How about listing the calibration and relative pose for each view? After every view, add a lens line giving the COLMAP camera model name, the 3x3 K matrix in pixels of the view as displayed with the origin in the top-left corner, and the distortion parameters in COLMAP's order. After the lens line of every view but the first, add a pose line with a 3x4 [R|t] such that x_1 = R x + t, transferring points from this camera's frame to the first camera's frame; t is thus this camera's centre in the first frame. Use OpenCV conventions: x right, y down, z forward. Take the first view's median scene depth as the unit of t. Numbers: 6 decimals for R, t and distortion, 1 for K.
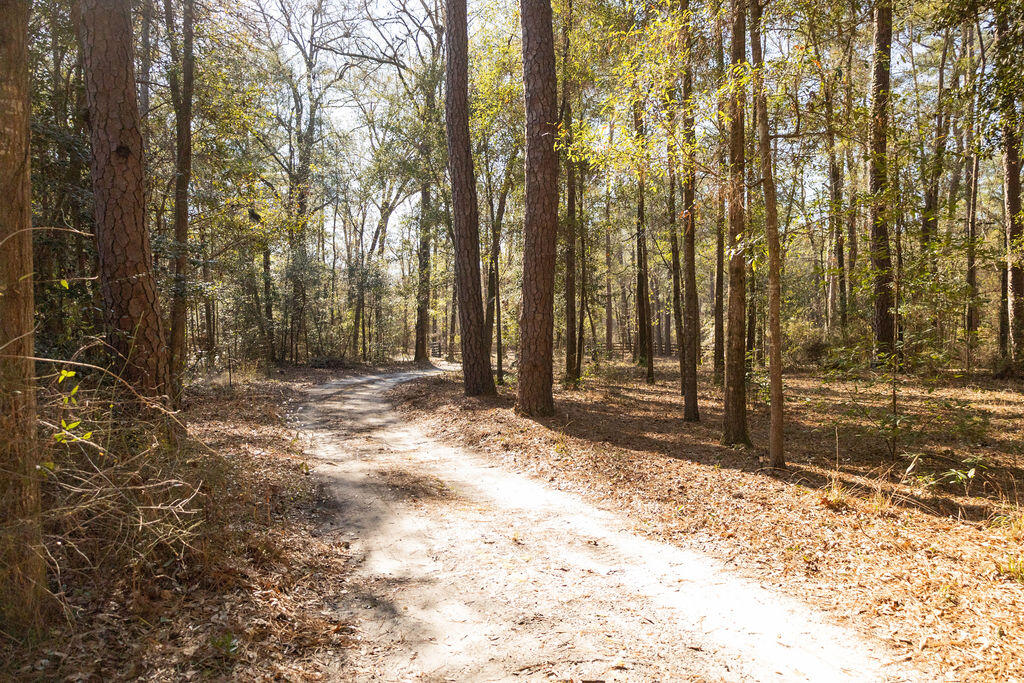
lens RADIAL K [[674.6, 0, 509.2], [0, 674.6, 340.9], [0, 0, 1]] dist [0.005256, 0.004568]
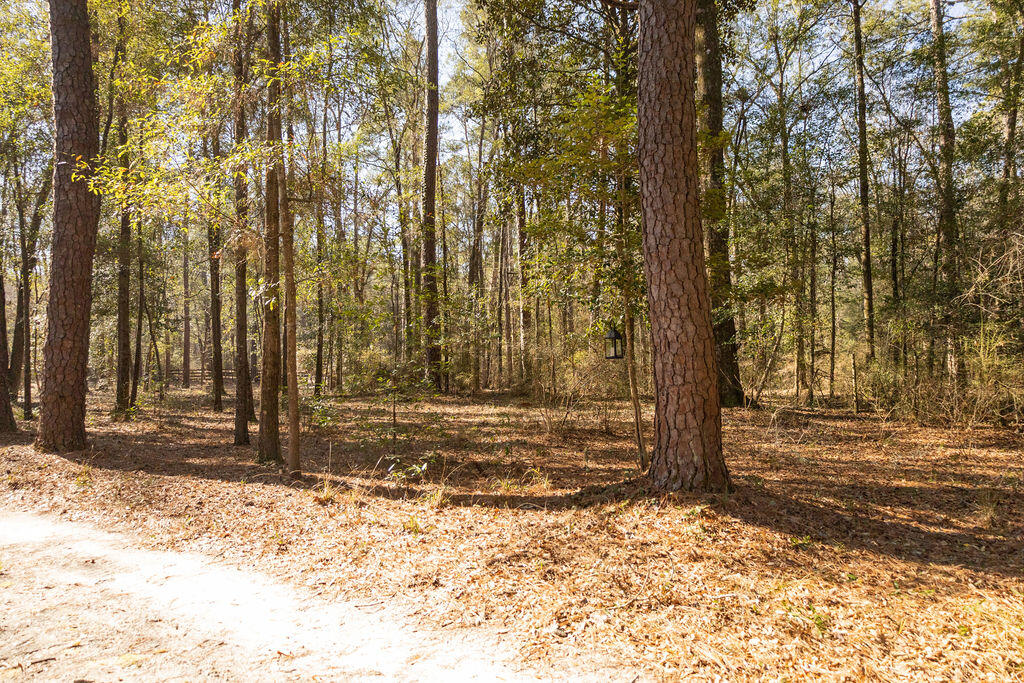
lens RADIAL K [[674.6, 0, 517.2], [0, 674.6, 343.3], [0, 0, 1]] dist [0.005256, 0.004568]
pose [[0.829501, 0.017546, 0.558230, 0.056795], [0.001739, 0.999420, -0.033997, -0.005438], [-0.558503, 0.029171, 0.828990, -0.193716]]
